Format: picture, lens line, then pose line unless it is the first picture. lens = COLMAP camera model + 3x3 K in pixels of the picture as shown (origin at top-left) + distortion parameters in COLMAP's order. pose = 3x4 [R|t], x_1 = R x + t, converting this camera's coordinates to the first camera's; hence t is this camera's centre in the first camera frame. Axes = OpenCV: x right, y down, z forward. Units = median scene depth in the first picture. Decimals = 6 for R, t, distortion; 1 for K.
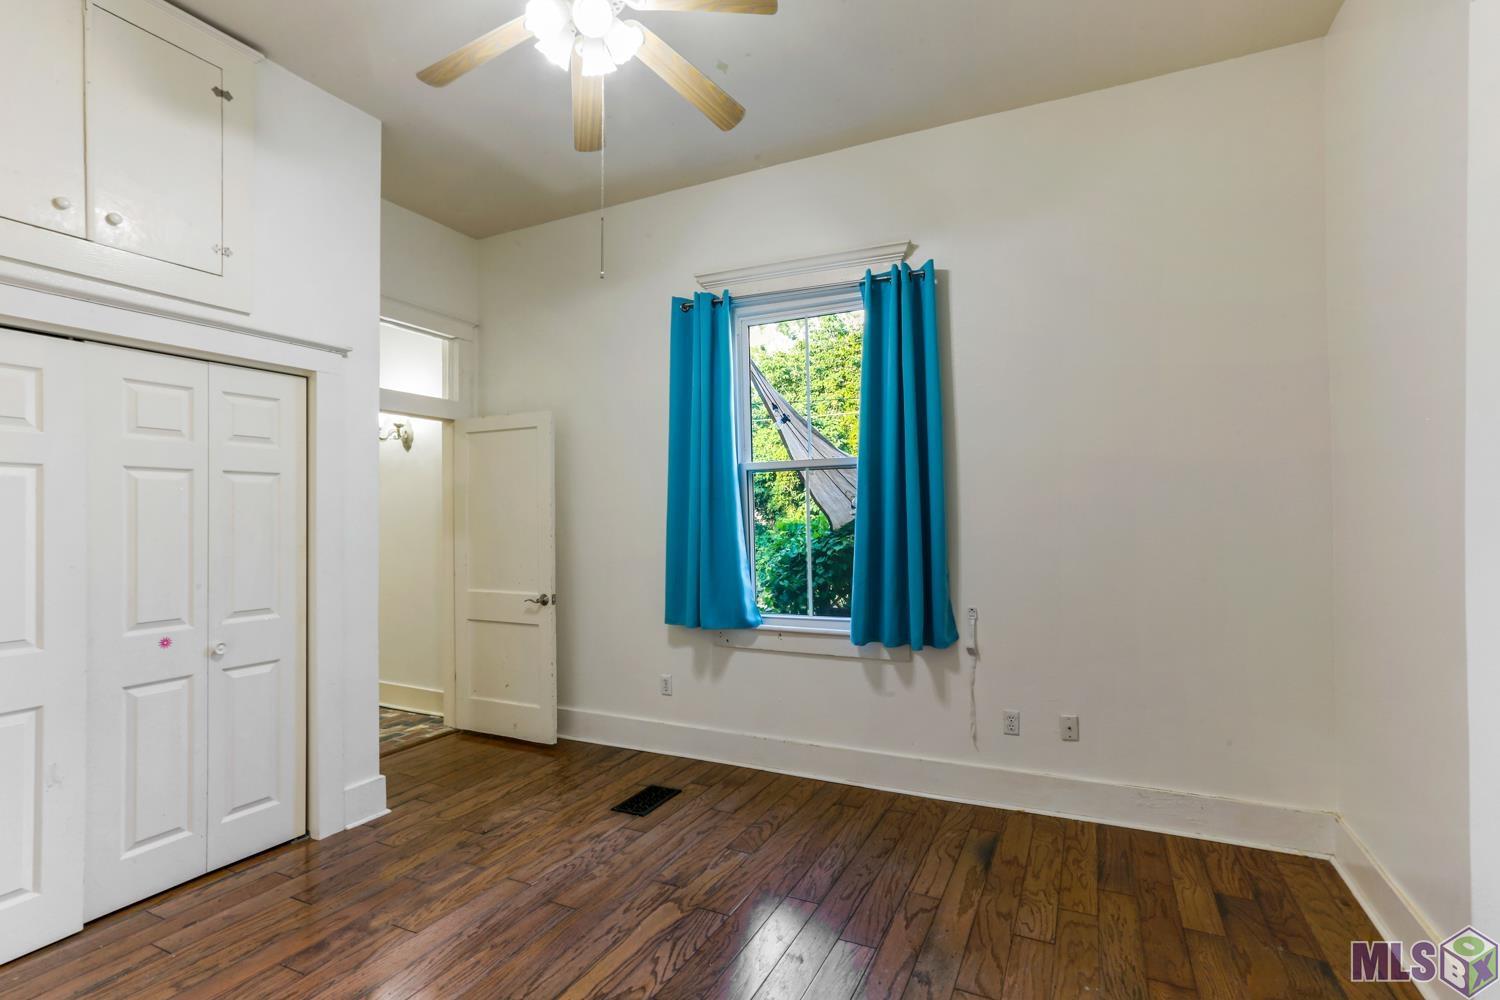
lens RADIAL K [[712.4, 0, 752.8], [0, 712.4, 512.6], [0, 0, 1]] dist [-0.018300, -0.000311]
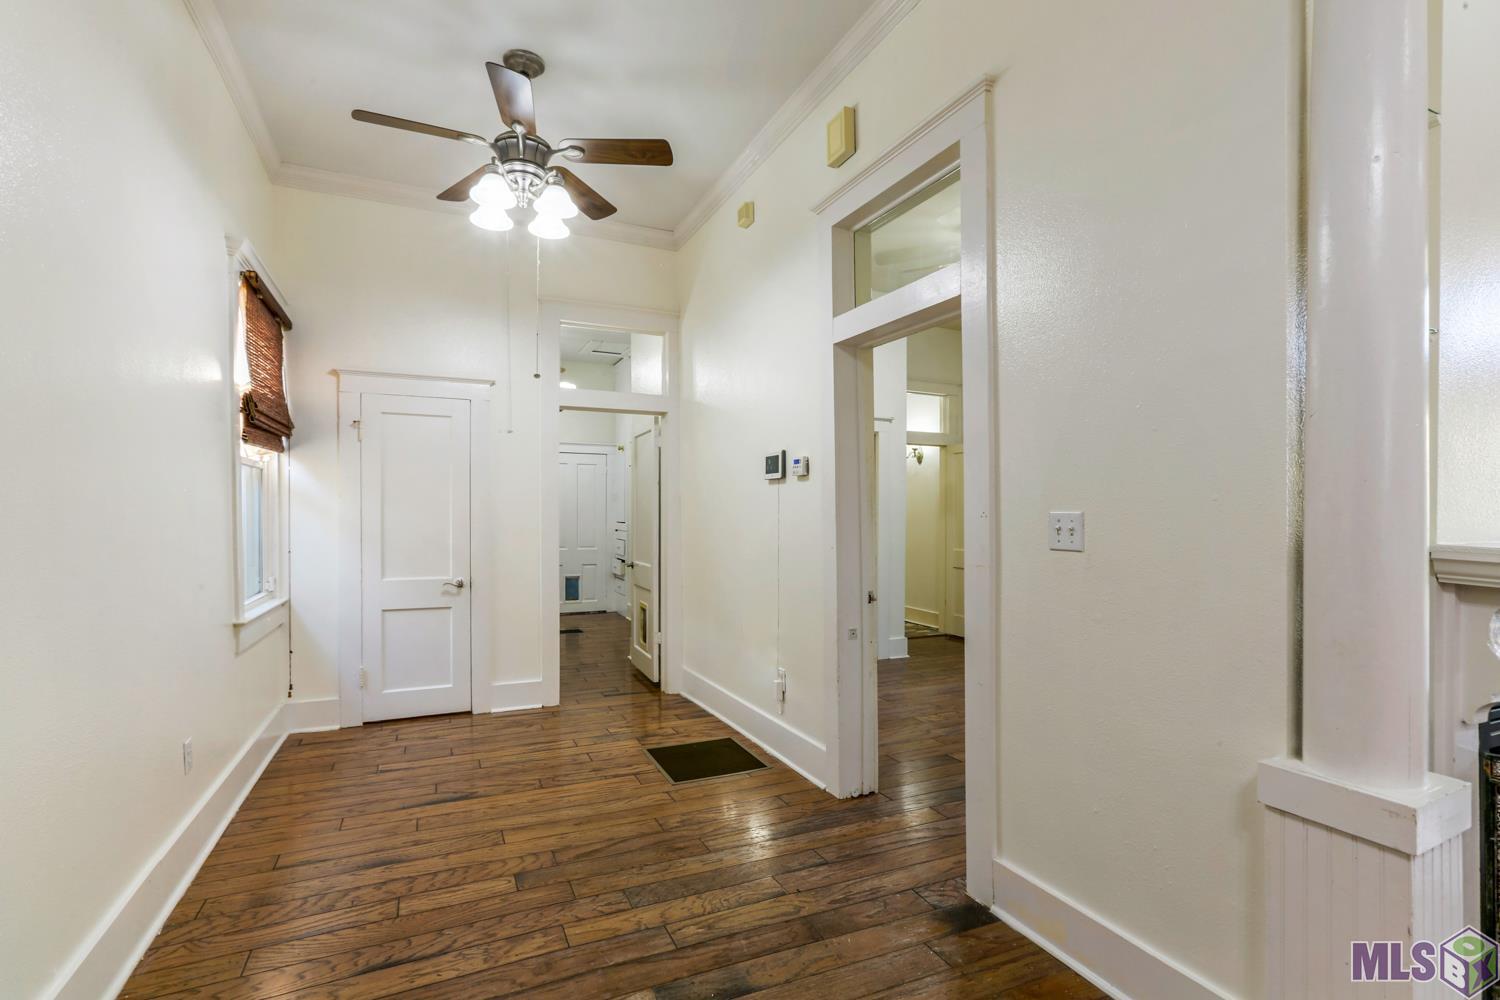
lens RADIAL K [[712.4, 0, 751.4], [0, 712.4, 503.1], [0, 0, 1]] dist [-0.018300, -0.000311]
pose [[0.777323, 0.014696, -0.628931, 0.271107], [-0.006326, 0.999859, 0.015544, -0.018825], [0.629070, -0.008104, 0.777306, -0.576830]]
